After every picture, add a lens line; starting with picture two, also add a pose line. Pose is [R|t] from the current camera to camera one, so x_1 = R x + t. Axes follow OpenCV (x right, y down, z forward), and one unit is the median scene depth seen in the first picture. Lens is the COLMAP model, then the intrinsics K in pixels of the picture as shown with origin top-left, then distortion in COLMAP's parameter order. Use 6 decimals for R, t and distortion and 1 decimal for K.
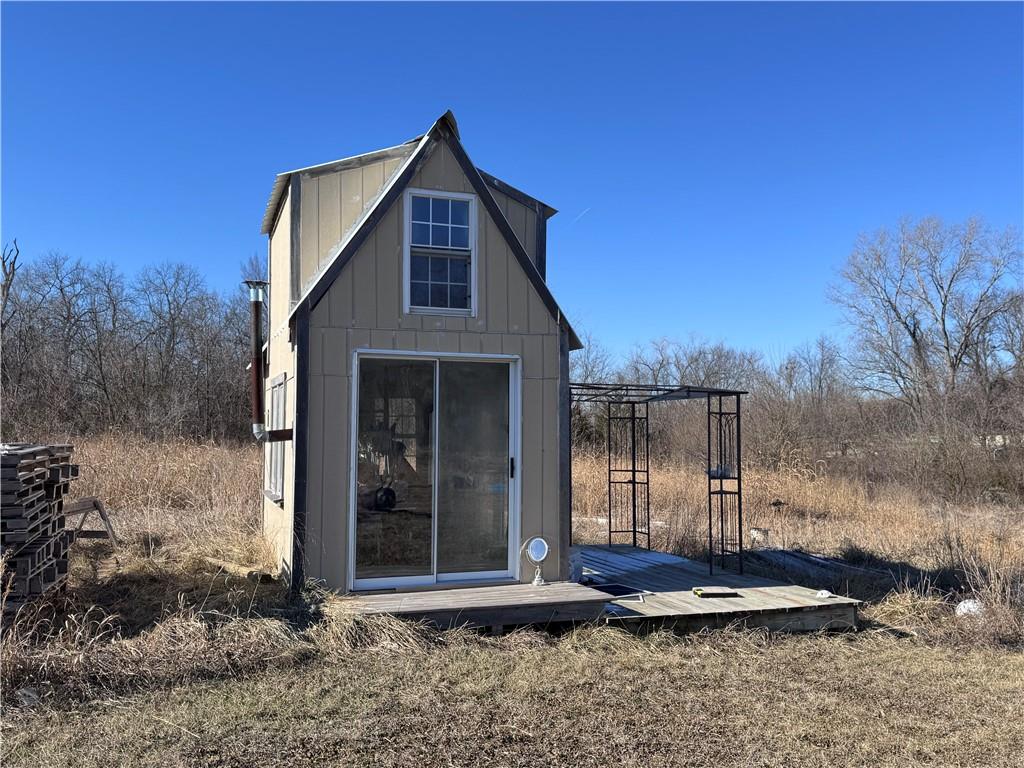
lens RADIAL K [[884.0, 0, 511.6], [0, 884.0, 387.2], [0, 0, 1]] dist [0.081755, -0.104500]
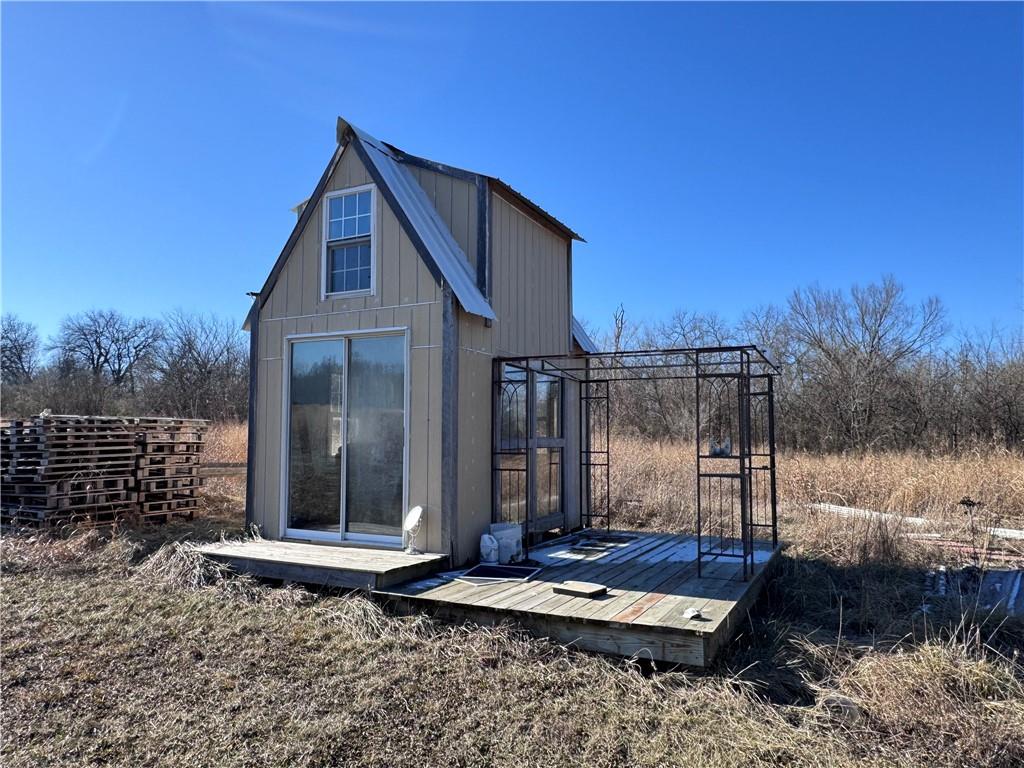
lens RADIAL K [[699.8, 0, 515.2], [0, 699.8, 383.0], [0, 0, 1]] dist [0.001708, -0.002438]
pose [[0.706300, -0.058950, -0.705454, 0.674188], [0.034728, 0.998212, -0.048644, 0.074314], [0.707060, 0.009858, 0.707085, 0.525593]]
